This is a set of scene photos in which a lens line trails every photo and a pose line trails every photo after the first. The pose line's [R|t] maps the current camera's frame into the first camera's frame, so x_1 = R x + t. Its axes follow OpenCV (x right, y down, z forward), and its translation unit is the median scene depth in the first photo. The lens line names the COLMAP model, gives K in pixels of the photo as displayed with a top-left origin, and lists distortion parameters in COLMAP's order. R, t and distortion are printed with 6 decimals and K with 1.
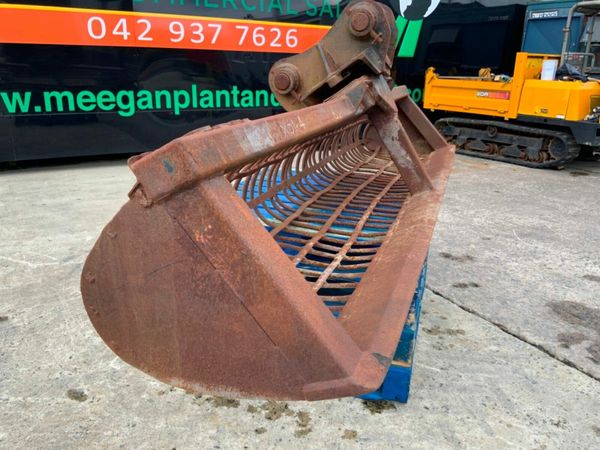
lens RADIAL K [[495.5, 0, 301.9], [0, 495.5, 227.7], [0, 0, 1]] dist [0.097070, -0.194179]
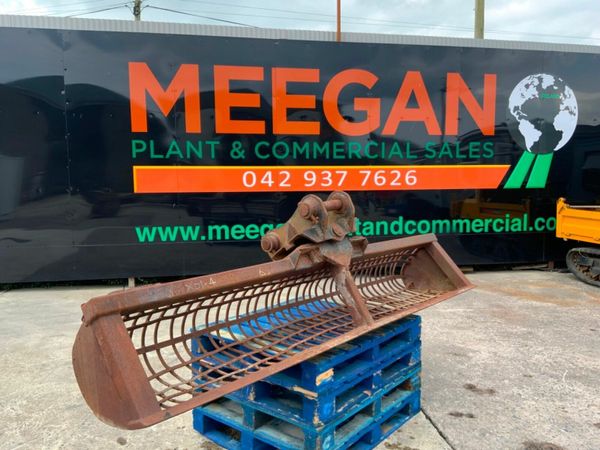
lens RADIAL K [[495.5, 0, 301.9], [0, 495.5, 227.7], [0, 0, 1]] dist [0.097070, -0.194179]
pose [[0.923404, 0.008506, -0.383736, 0.213323], [-0.092363, 0.975302, -0.200637, -0.016513], [0.372552, 0.220712, 0.901383, -0.109975]]
